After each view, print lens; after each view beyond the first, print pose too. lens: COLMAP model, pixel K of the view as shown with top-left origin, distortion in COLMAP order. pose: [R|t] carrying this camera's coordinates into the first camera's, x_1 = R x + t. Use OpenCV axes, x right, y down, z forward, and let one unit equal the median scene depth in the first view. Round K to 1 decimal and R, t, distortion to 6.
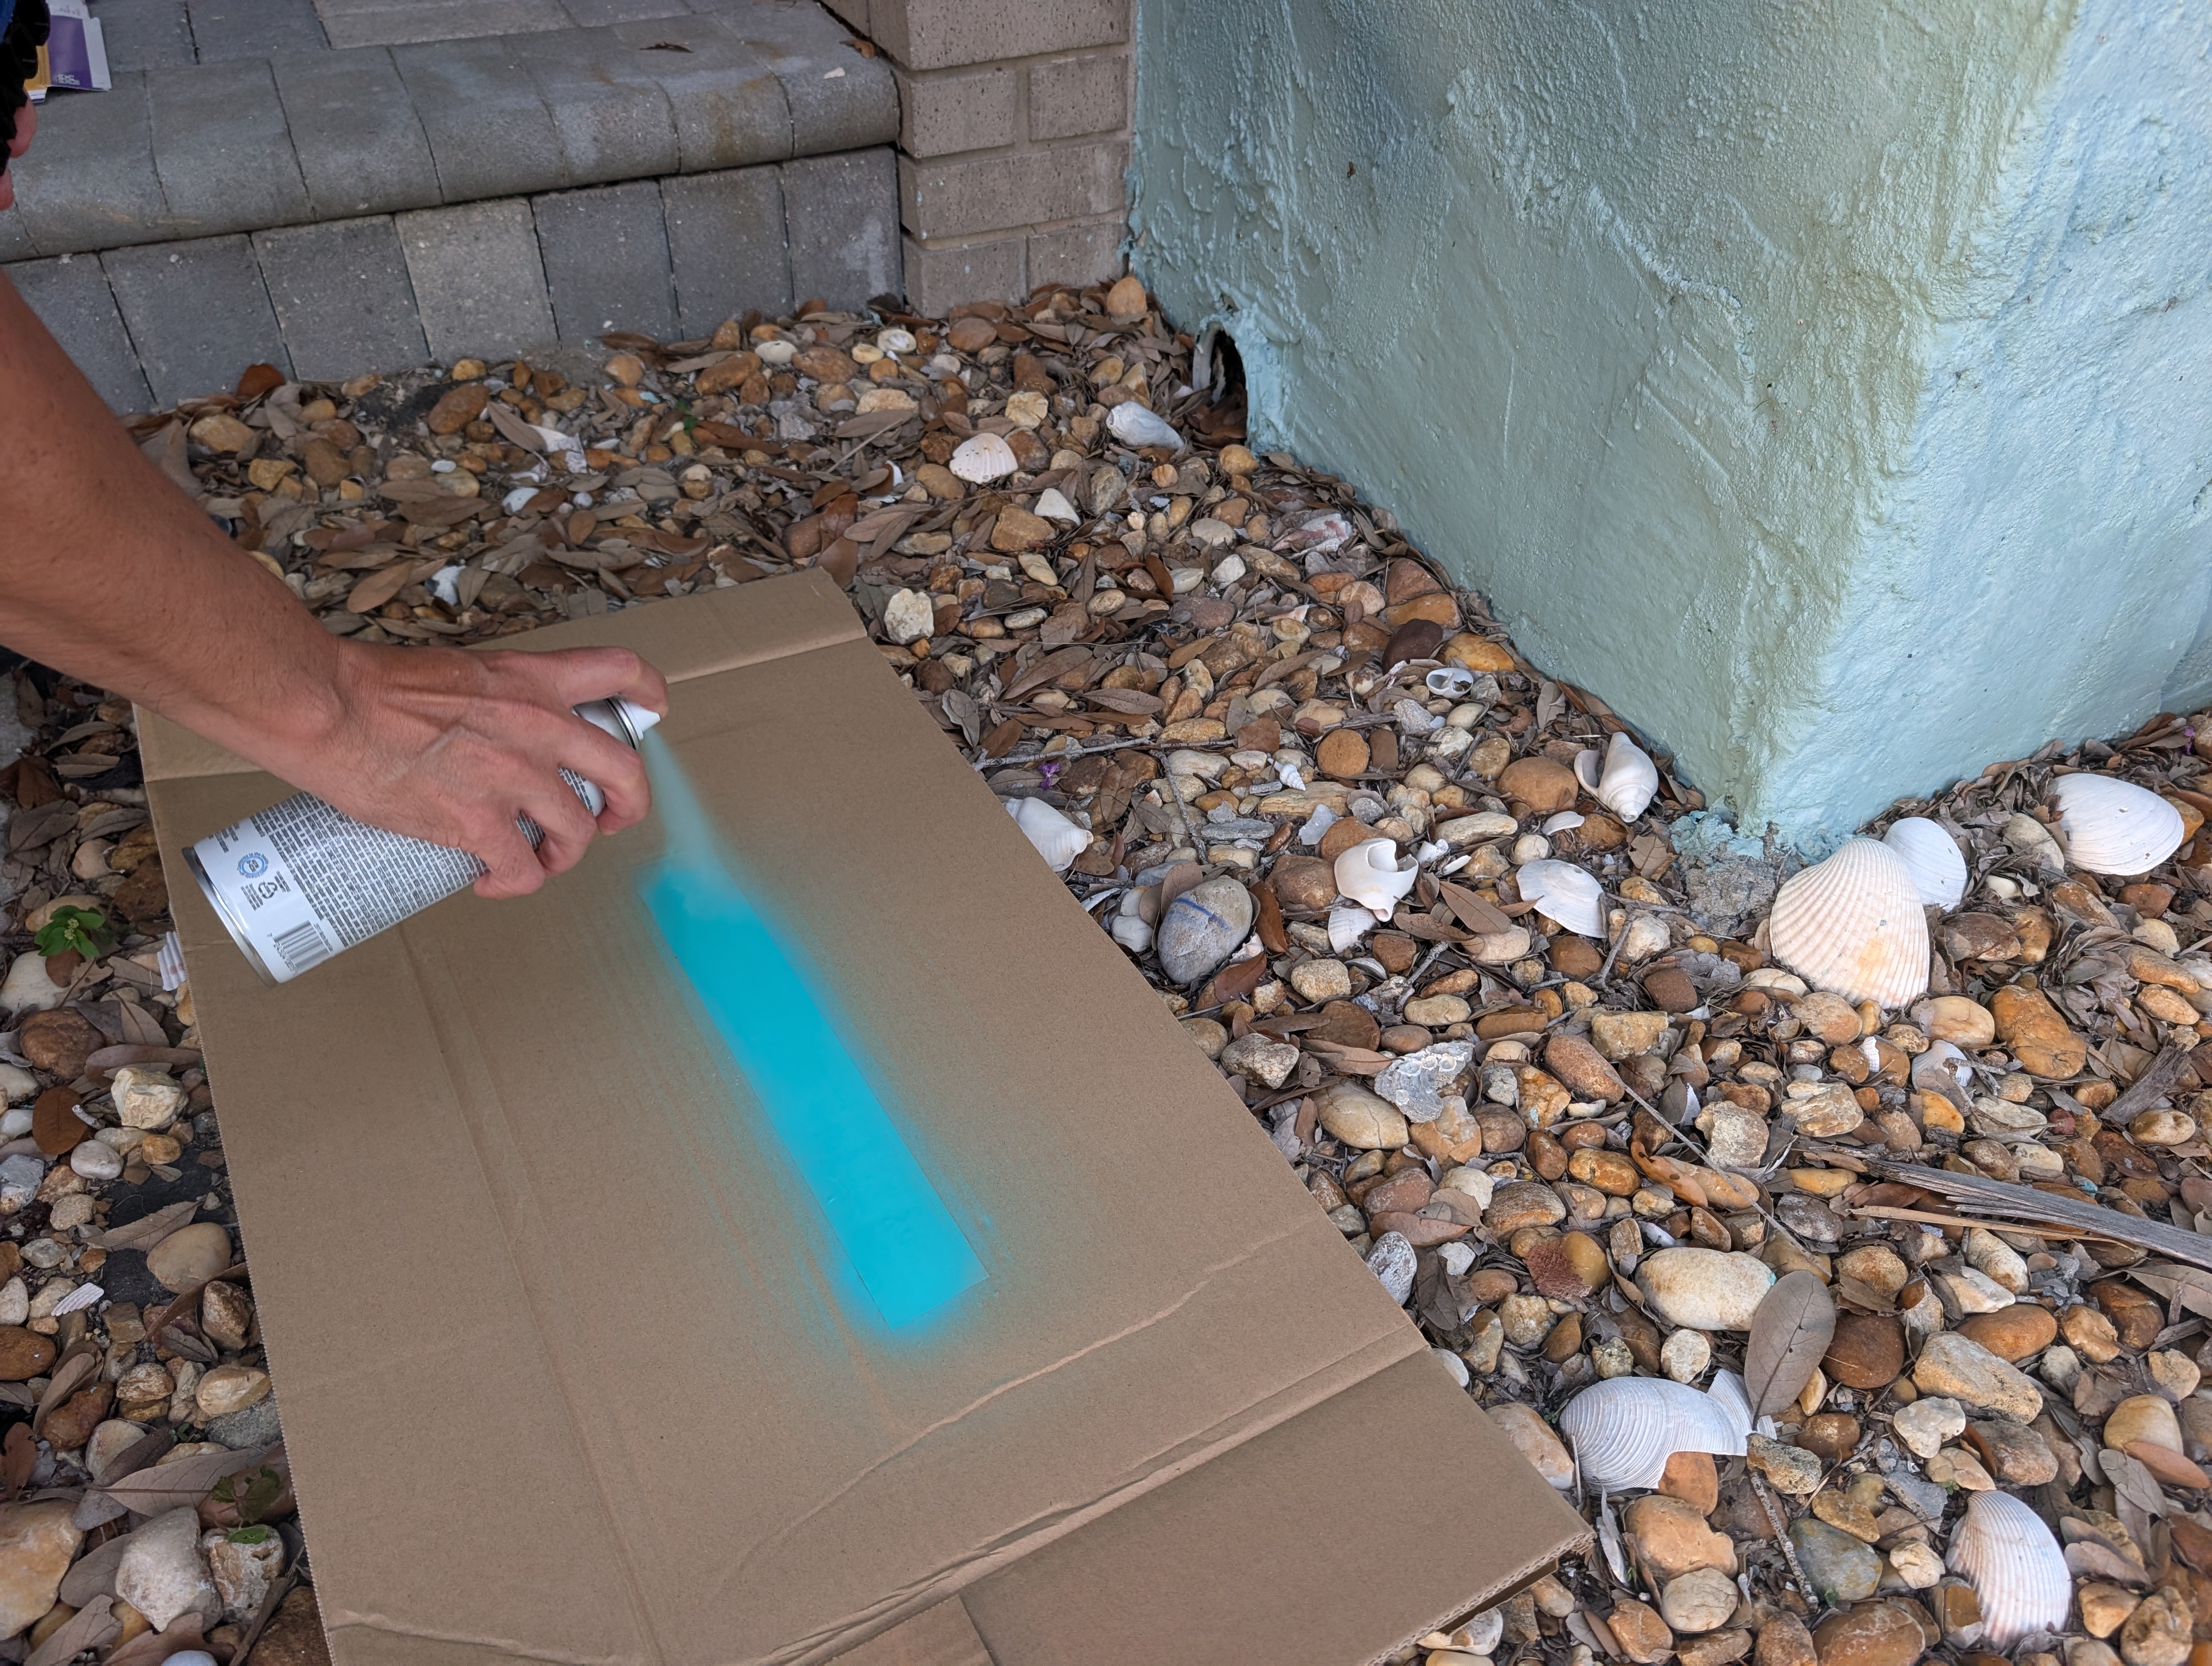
lens RADIAL K [[1603.7, 0, 1099.5], [0, 1603.7, 877.3], [0, 0, 1]] dist [0.003536, -0.009331]
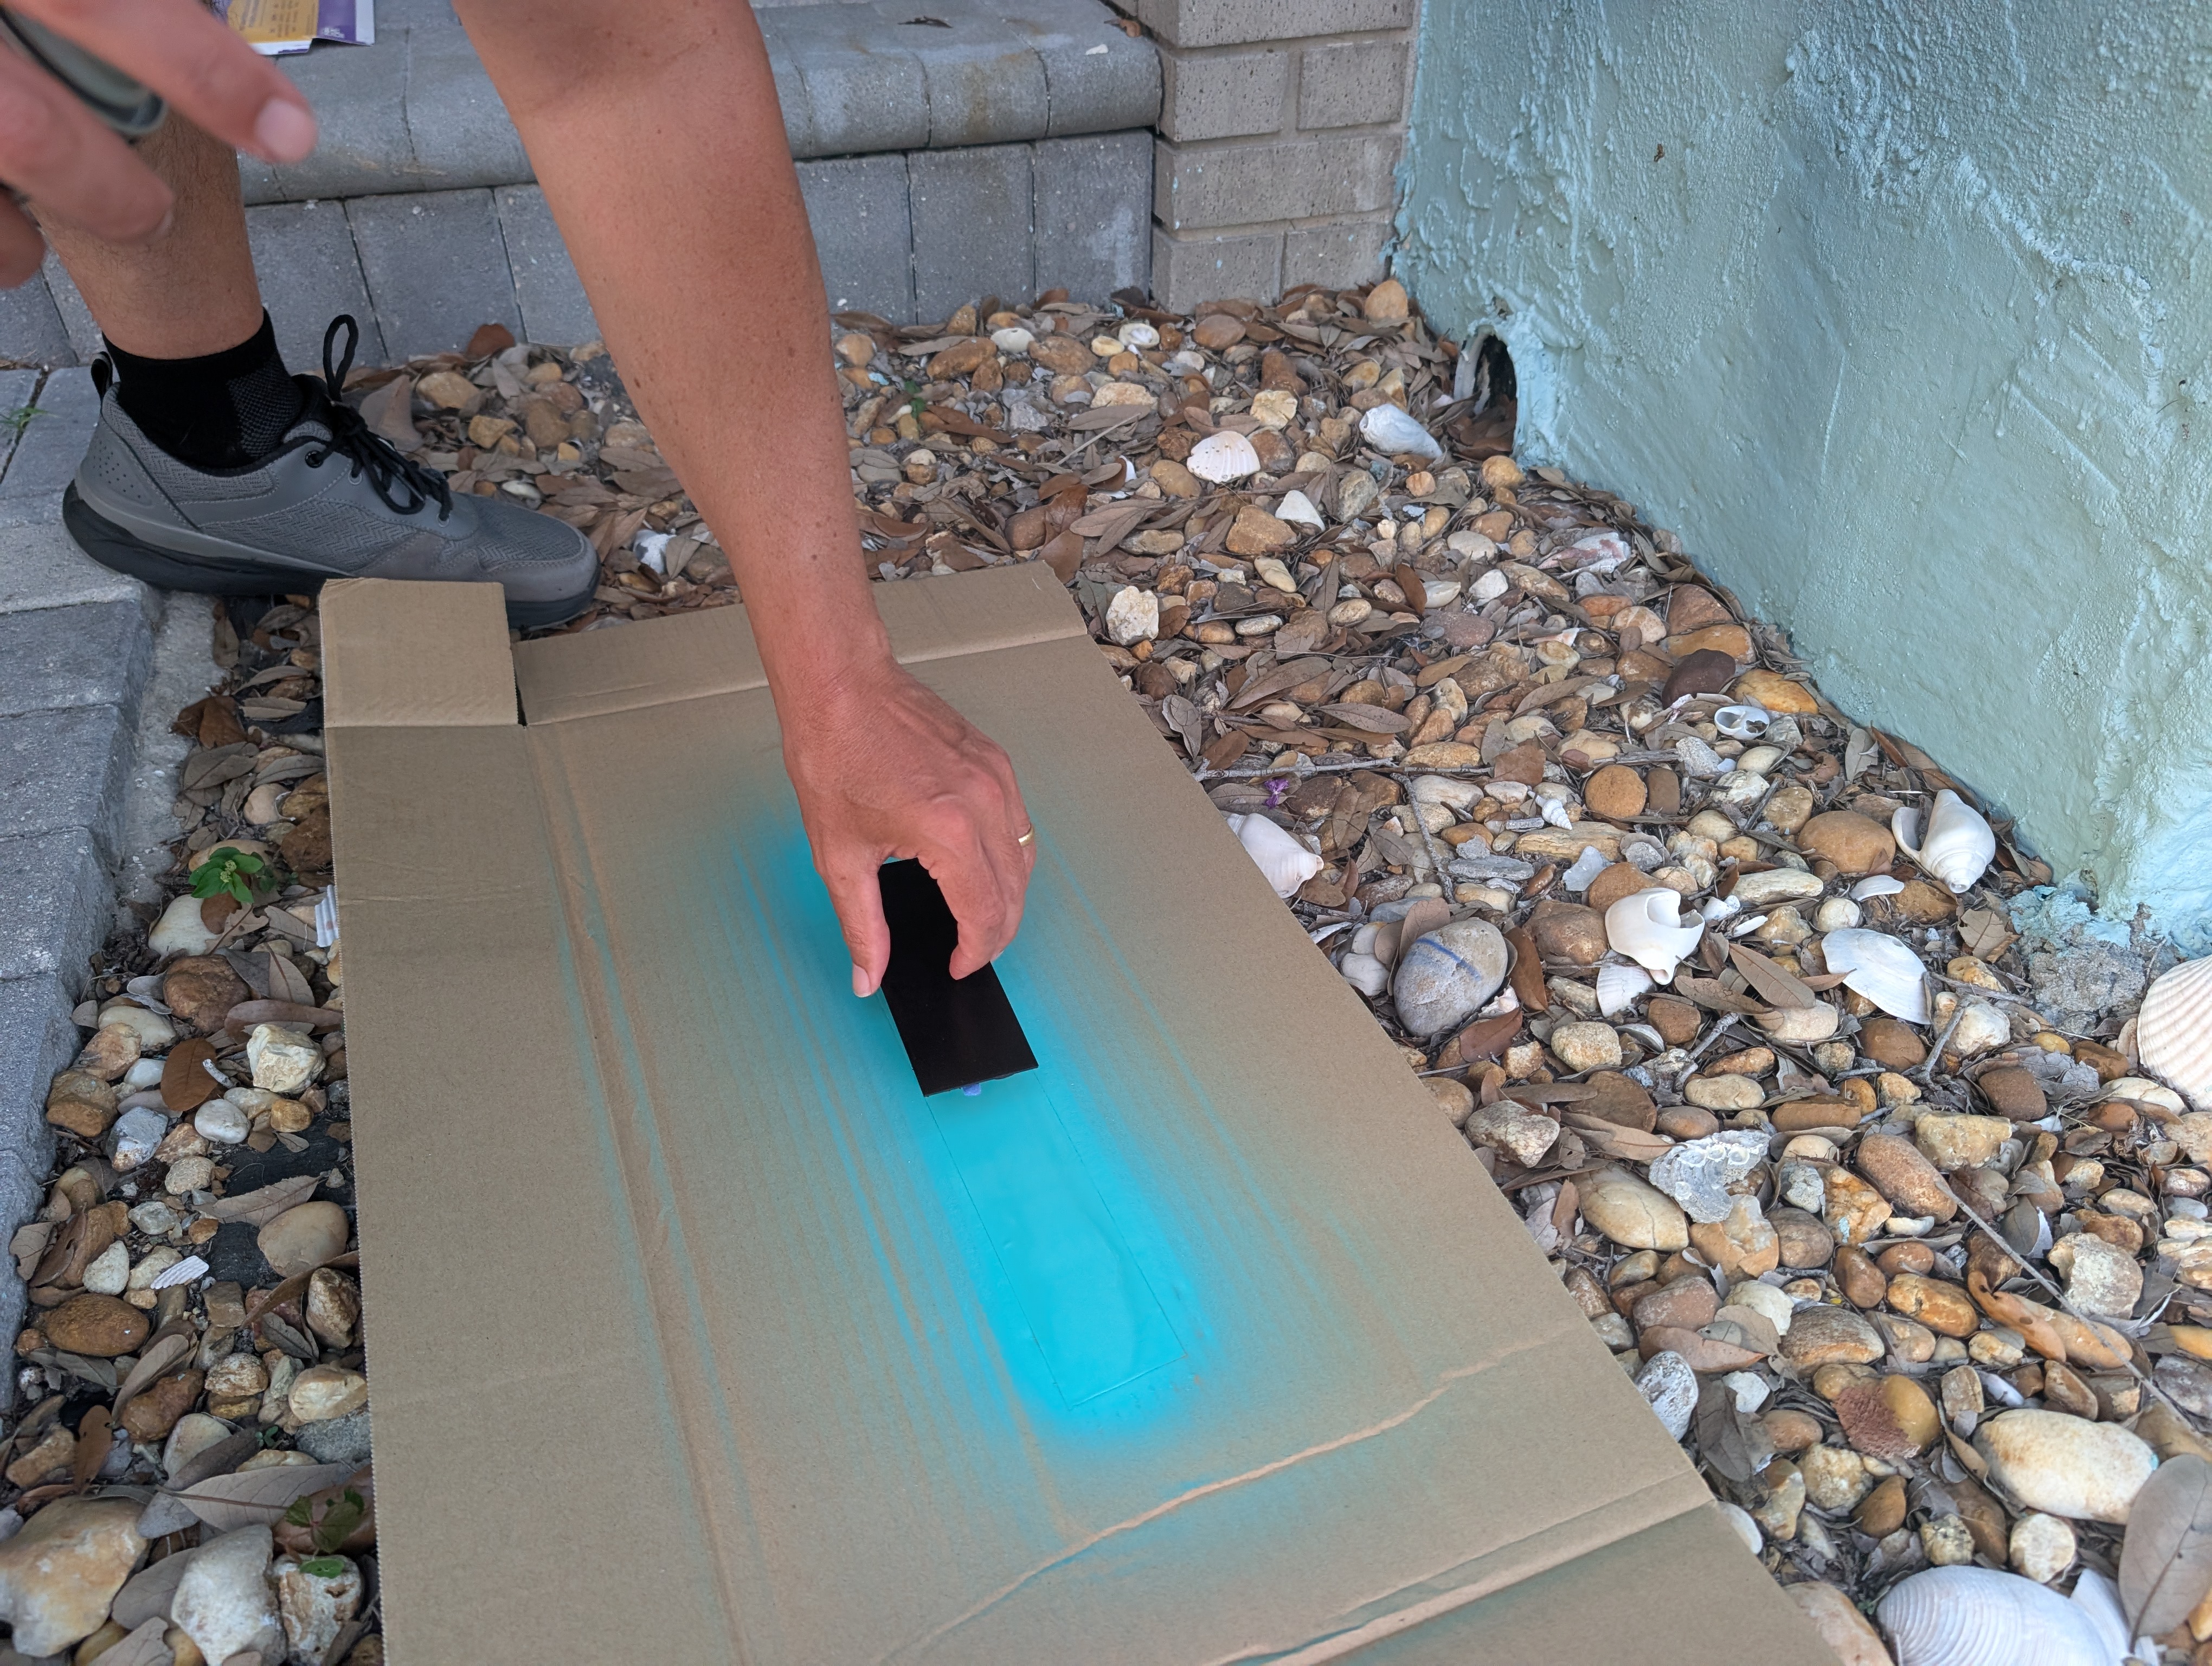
lens RADIAL K [[1603.7, 0, 1099.5], [0, 1603.7, 877.3], [0, 0, 1]] dist [0.003536, -0.009331]
pose [[0.990715, 0.074556, -0.113690, -0.027523], [-0.078389, 0.996483, -0.029620, 0.019557], [0.111081, 0.038257, 0.993075, 0.108722]]
